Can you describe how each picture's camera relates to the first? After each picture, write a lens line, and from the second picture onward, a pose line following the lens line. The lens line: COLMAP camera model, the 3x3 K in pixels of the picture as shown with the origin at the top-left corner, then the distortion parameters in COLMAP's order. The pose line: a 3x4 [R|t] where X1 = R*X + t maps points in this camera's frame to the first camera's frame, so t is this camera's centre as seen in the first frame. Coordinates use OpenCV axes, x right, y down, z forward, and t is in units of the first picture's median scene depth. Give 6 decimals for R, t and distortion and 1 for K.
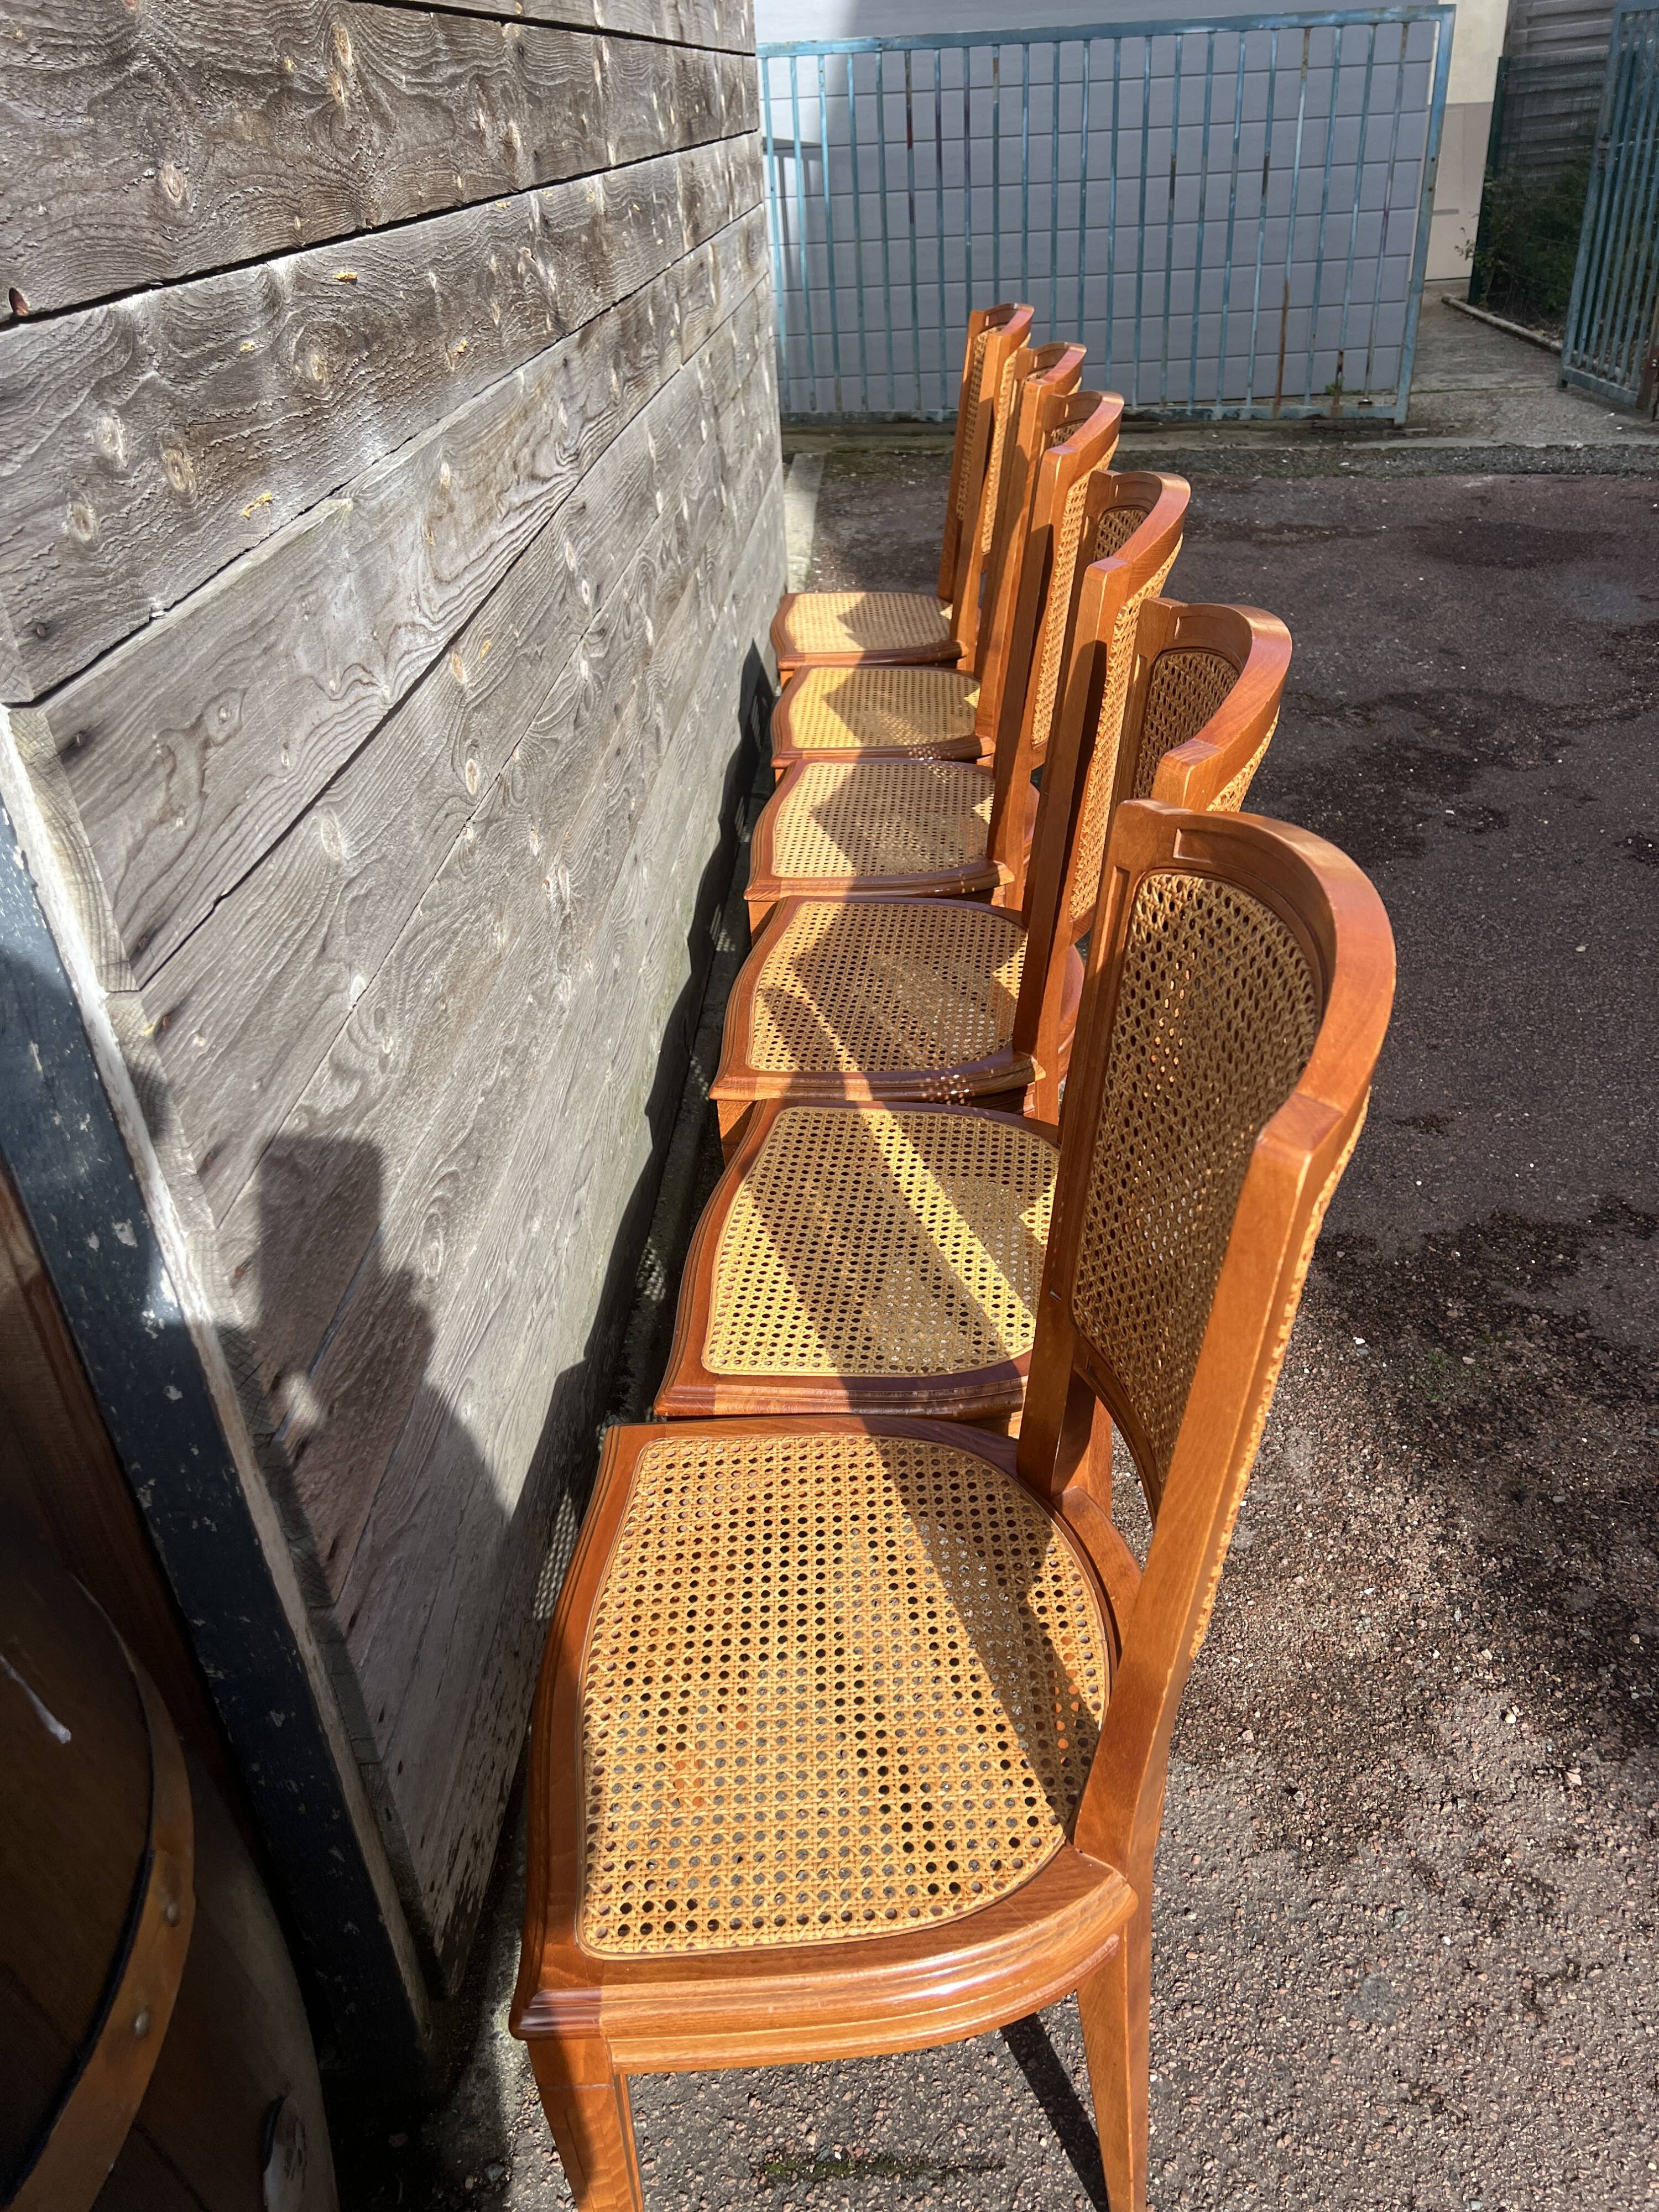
lens RADIAL K [[1656.5, 0, 840.7], [0, 1656.5, 1119.6], [0, 0, 1]] dist [0.052844, -0.061448]
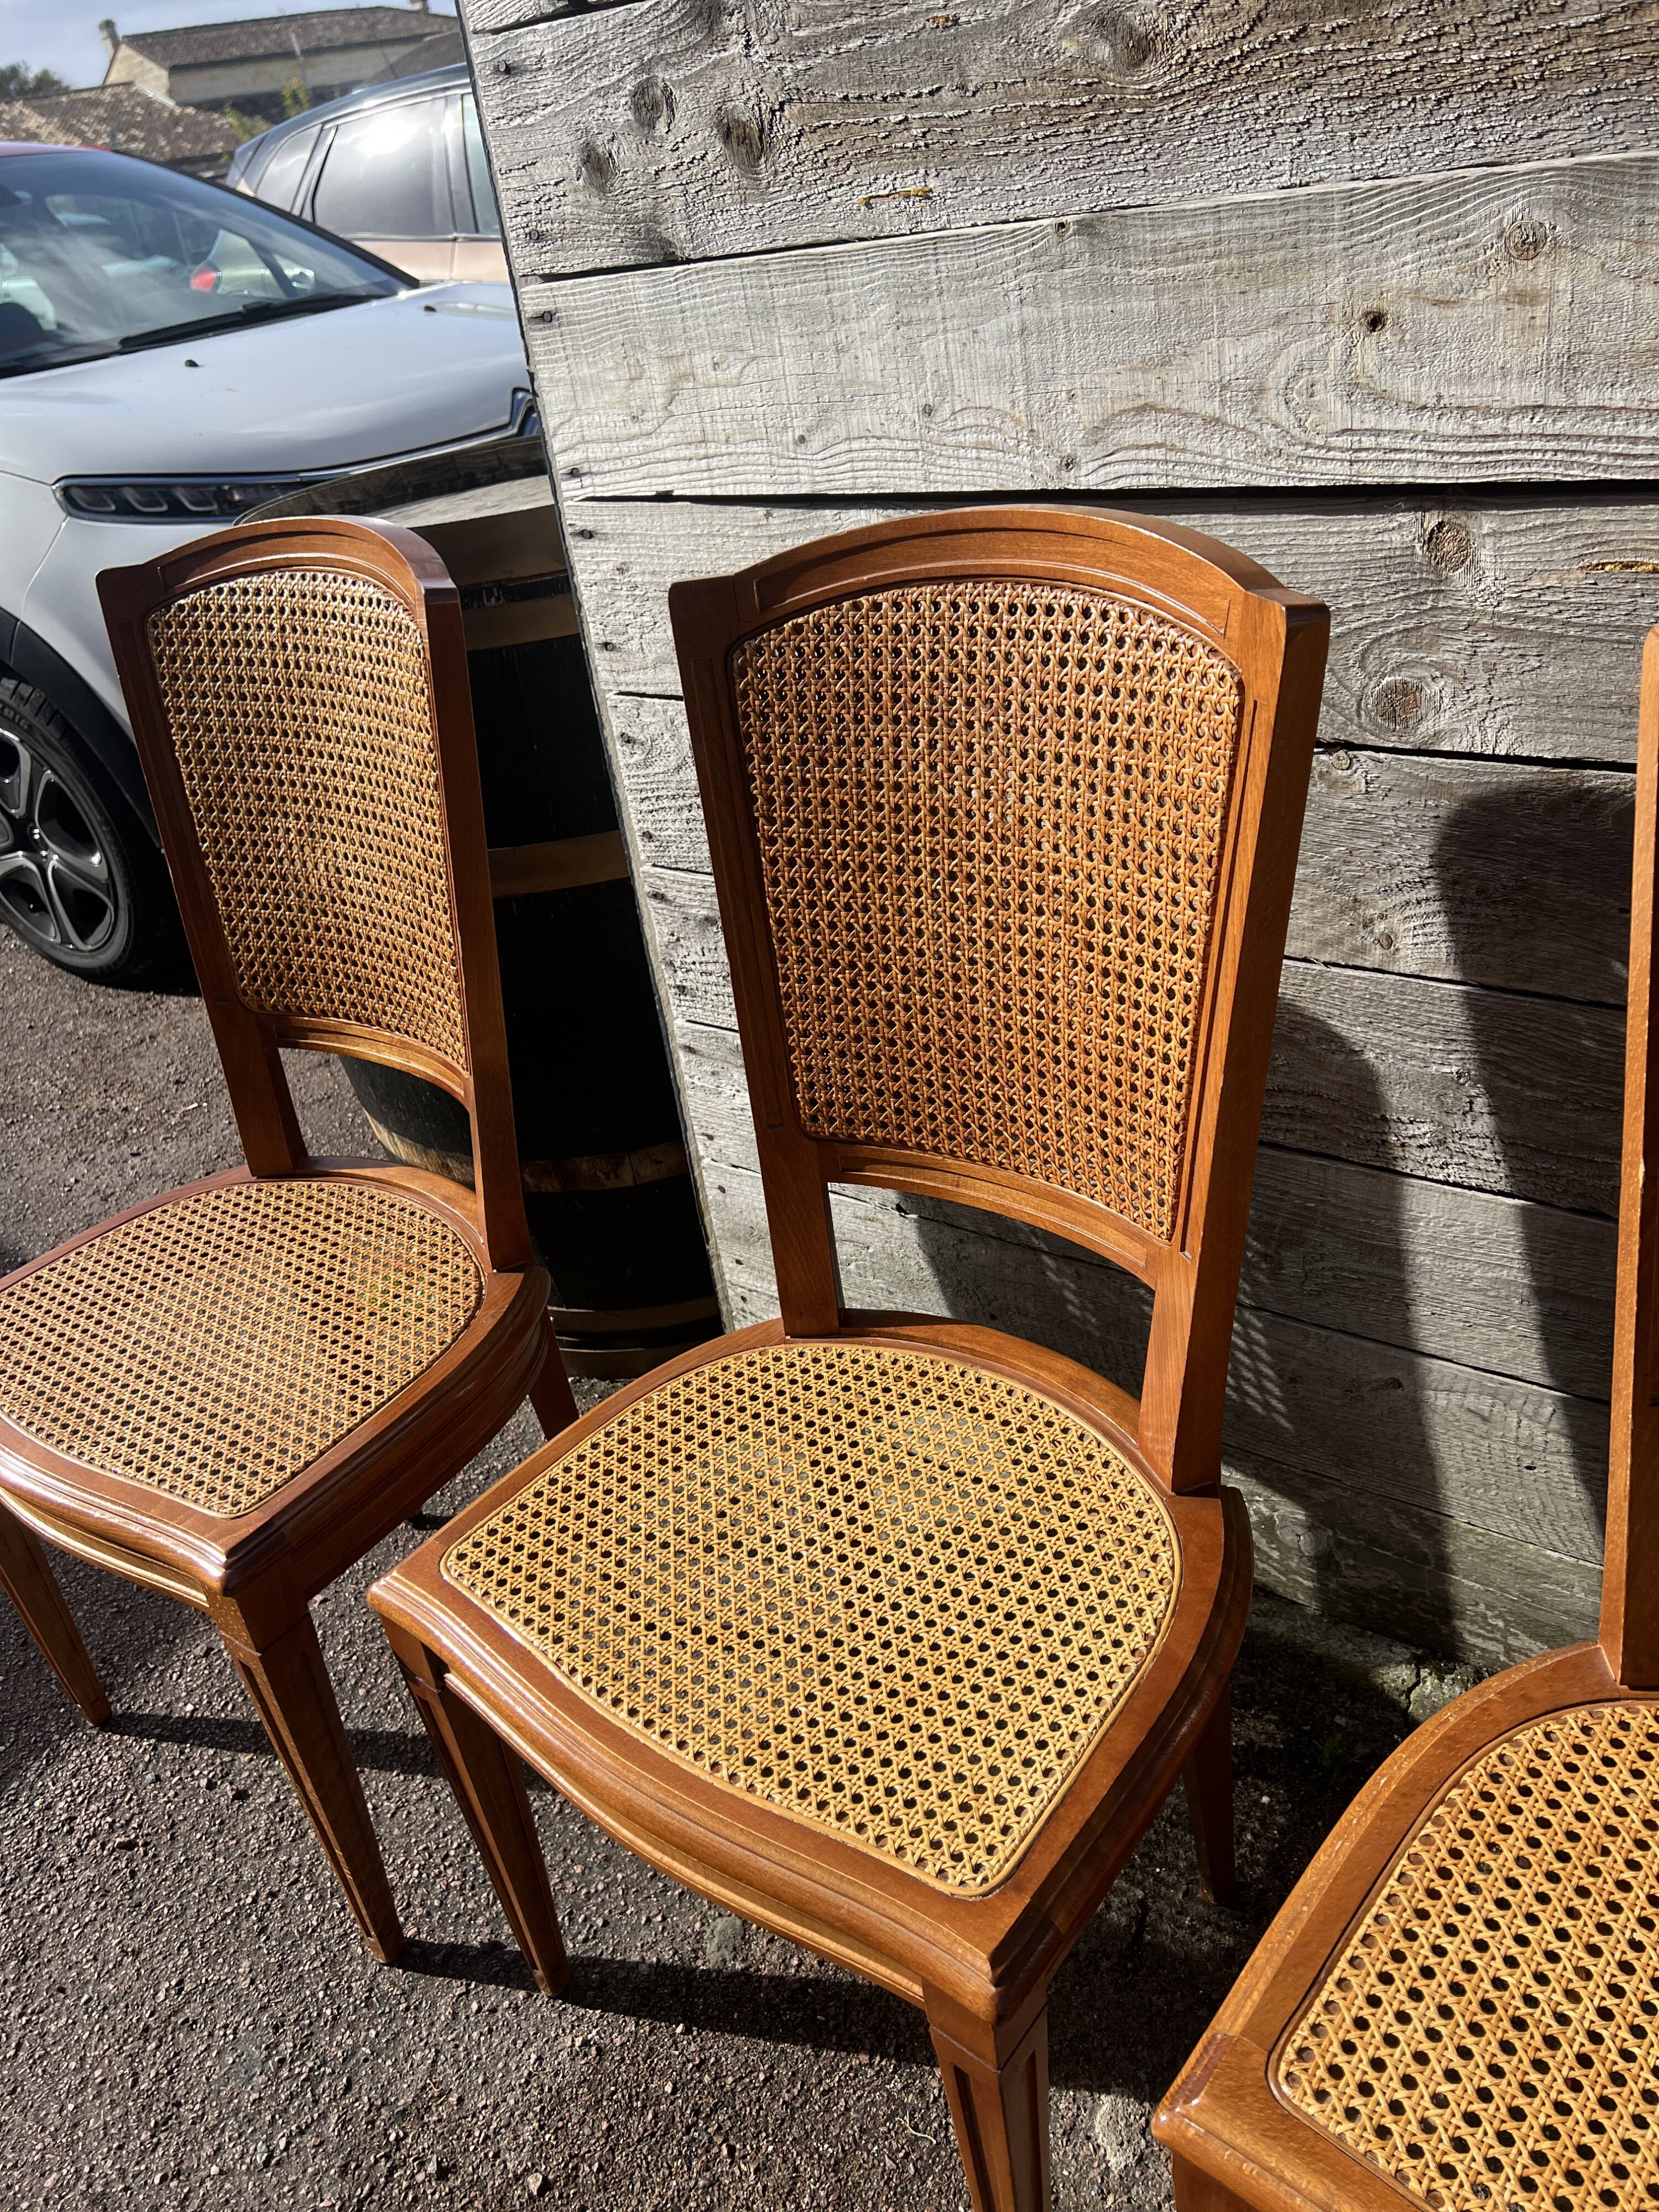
lens RADIAL K [[1656.5, 0, 827.5], [0, 1656.5, 1132.8], [0, 0, 1]] dist [0.052844, -0.061448]
pose [[-0.531660, 0.548547, -0.645317, 0.465517], [-0.290383, 0.597684, 0.747296, -0.583115], [0.795623, 0.584696, -0.158476, 1.105142]]
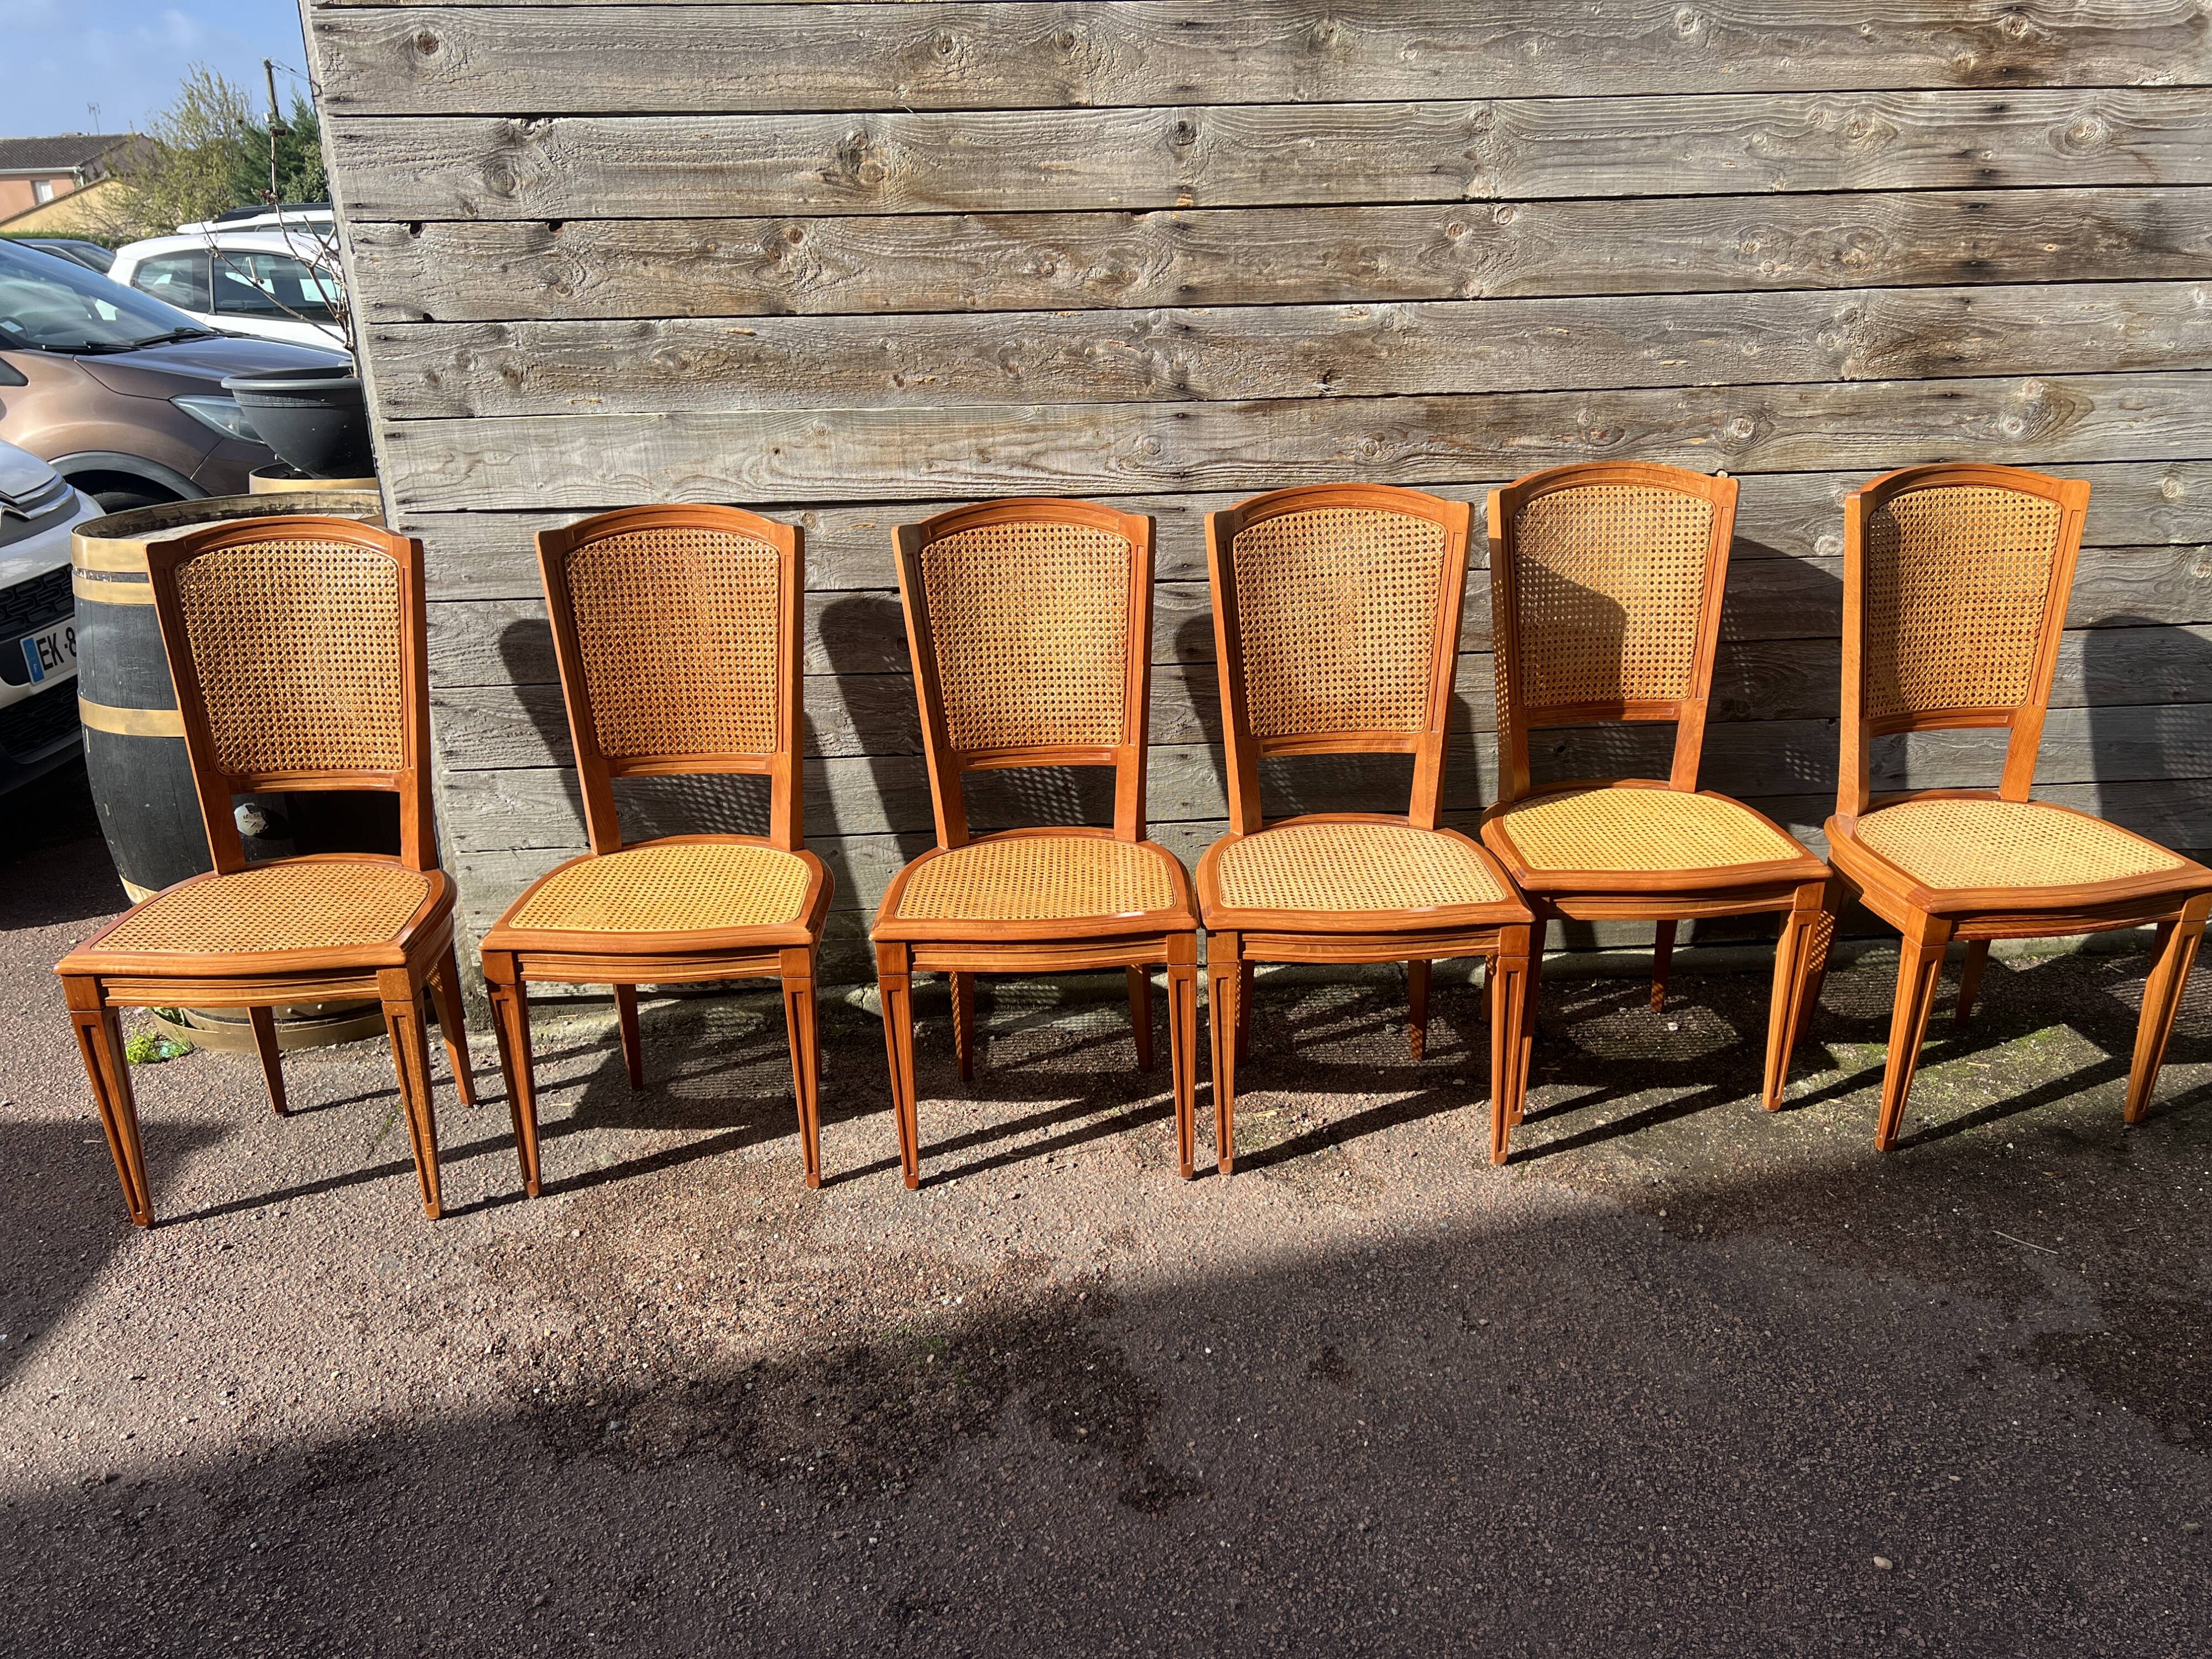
lens RADIAL K [[1656.5, 0, 1113.4], [0, 1656.5, 854.7], [0, 0, 1]] dist [0.052844, -0.061448]
pose [[0.115550, 0.411362, -0.904118, 1.859250], [-0.513101, 0.804091, 0.300275, -0.774152], [0.850515, 0.429207, 0.303983, 0.928240]]
